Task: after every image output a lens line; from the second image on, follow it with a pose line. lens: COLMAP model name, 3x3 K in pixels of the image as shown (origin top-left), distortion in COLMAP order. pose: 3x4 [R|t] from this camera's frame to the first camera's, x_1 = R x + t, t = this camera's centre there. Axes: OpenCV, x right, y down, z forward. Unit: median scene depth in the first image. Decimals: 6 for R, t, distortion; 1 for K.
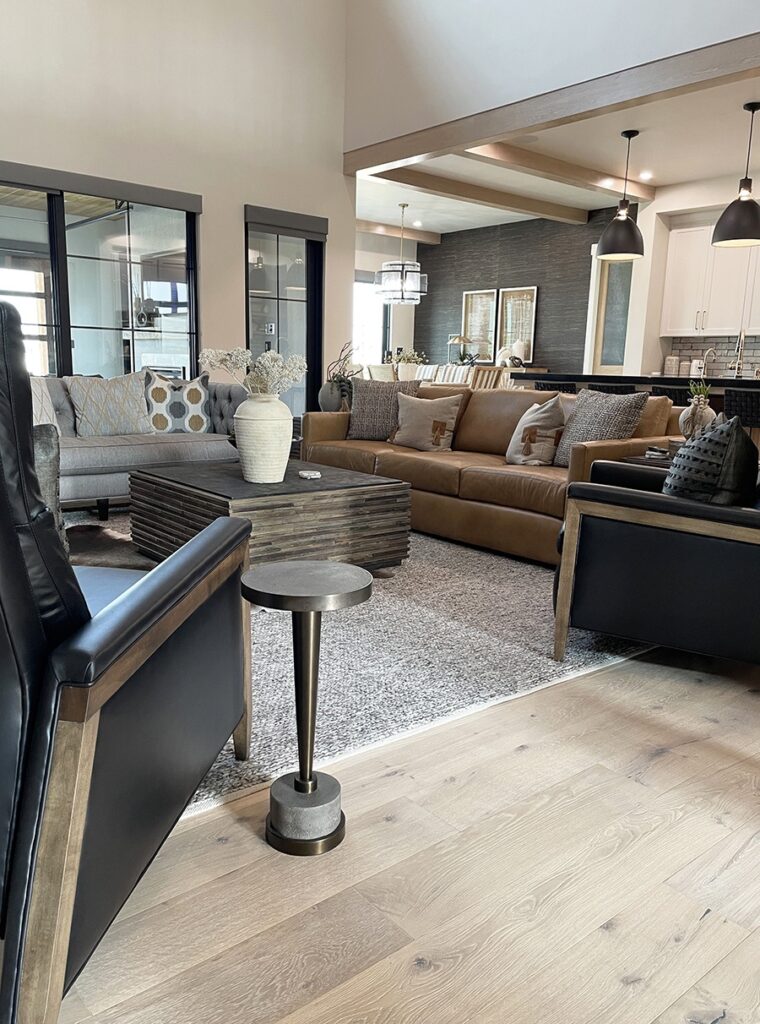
lens RADIAL K [[797.2, 0, 380.0], [0, 797.2, 512.0], [0, 0, 1]] dist [0.100430, -0.122136]
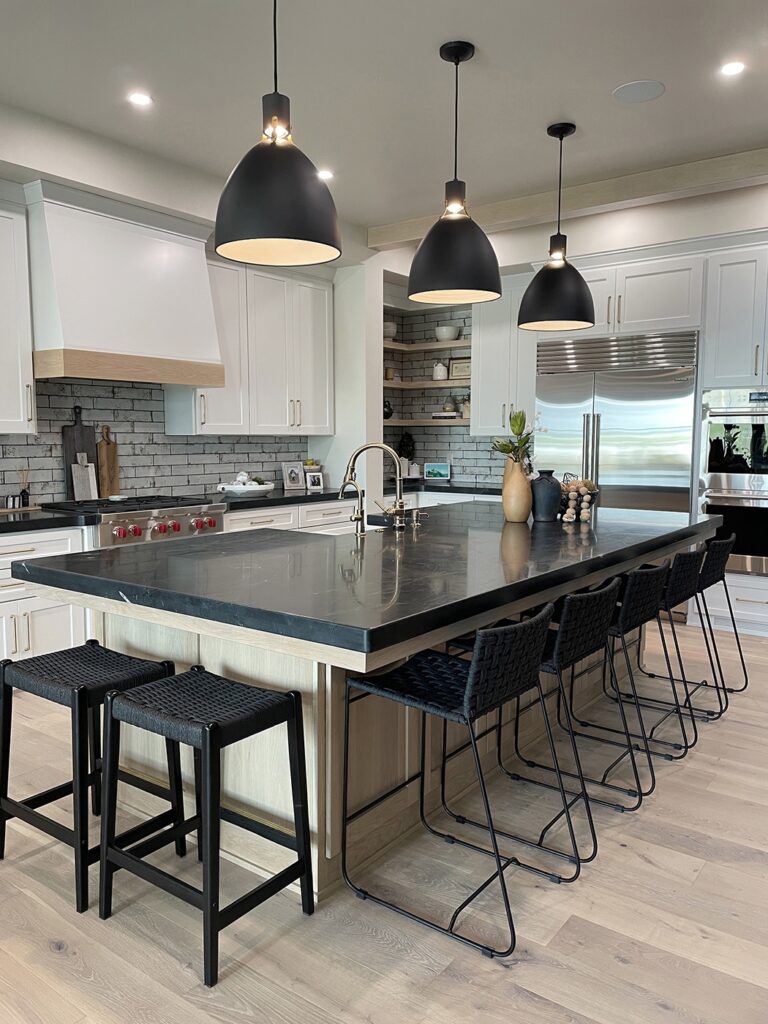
lens RADIAL K [[778.3, 0, 384.9], [0, 778.3, 516.6], [0, 0, 1]] dist [0.061367, -0.005505]
pose [[-0.230106, -0.126512, 0.964907, -0.097236], [0.169823, 0.971080, 0.167819, -0.359668], [-0.958234, 0.202480, -0.201967, 1.512911]]
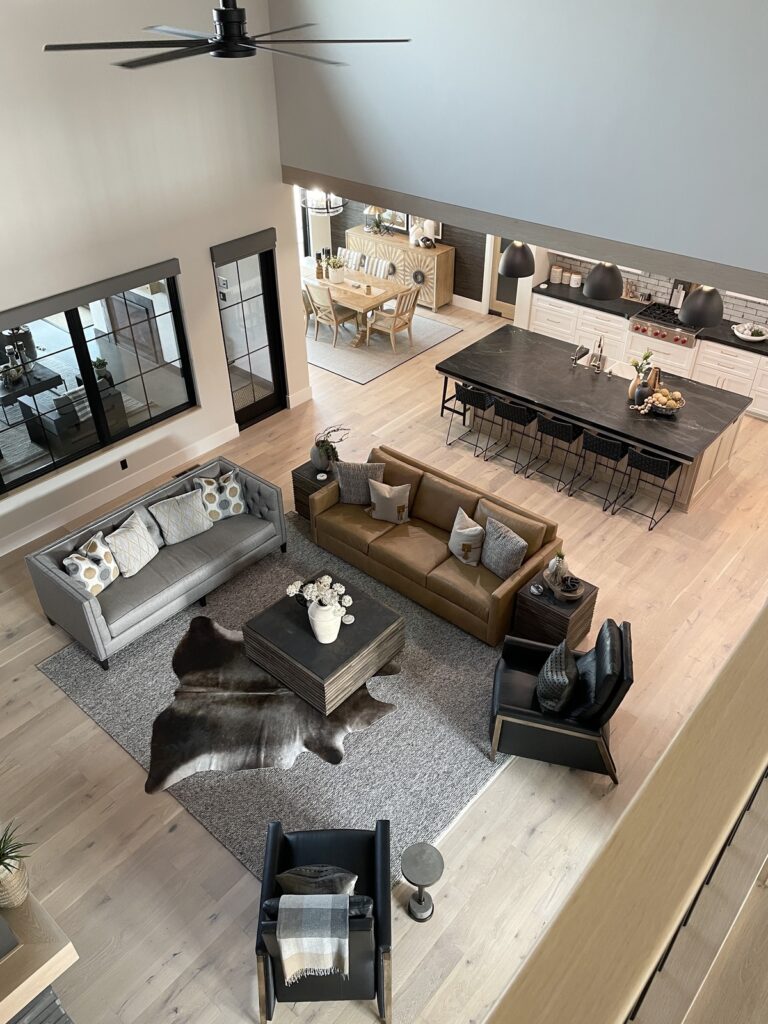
lens RADIAL K [[778.3, 0, 384.9], [0, 778.3, 516.6], [0, 0, 1]] dist [0.061367, -0.005505]
pose [[0.986931, -0.125019, 0.101674, -0.118175], [0.066102, 0.889511, 0.452108, -0.785367], [-0.146962, -0.439478, 0.886149, -0.338981]]
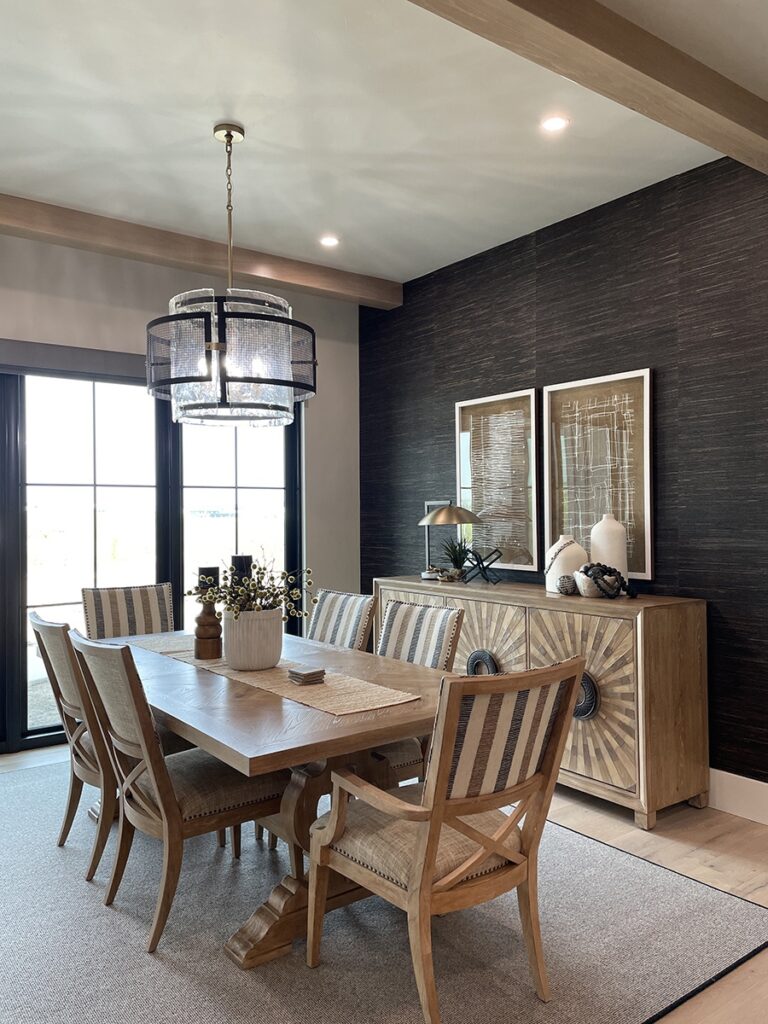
lens RADIAL K [[778.3, 0, 384.9], [0, 778.3, 516.6], [0, 0, 1]] dist [0.061367, -0.005505]
pose [[0.997833, -0.032918, -0.056965, 0.216787], [0.022318, 0.983850, -0.177599, -0.354416], [0.061891, 0.175943, 0.982453, 1.497897]]
